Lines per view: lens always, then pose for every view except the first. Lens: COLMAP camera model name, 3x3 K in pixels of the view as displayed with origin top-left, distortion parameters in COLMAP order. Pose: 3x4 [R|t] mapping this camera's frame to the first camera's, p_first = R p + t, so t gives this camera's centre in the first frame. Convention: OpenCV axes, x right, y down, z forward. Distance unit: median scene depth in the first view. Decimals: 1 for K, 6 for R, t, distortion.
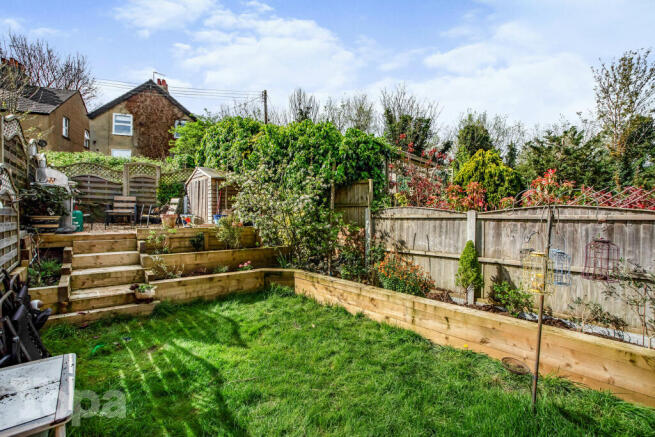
lens RADIAL K [[277.8, 0, 327.9], [0, 277.8, 229.7], [0, 0, 1]] dist [-0.035435, 0.000494]
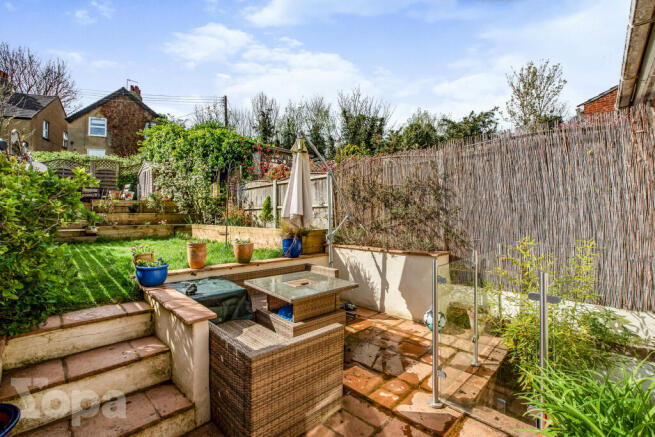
lens RADIAL K [[291.7, 0, 327.5], [0, 291.7, 218.5], [0, 0, 1]] dist [-0.027147, -0.000424]
pose [[0.999798, -0.015451, 0.012847, 0.173424], [0.015967, 0.999031, -0.041024, 0.054226], [-0.012201, 0.041221, 0.999076, -0.179857]]
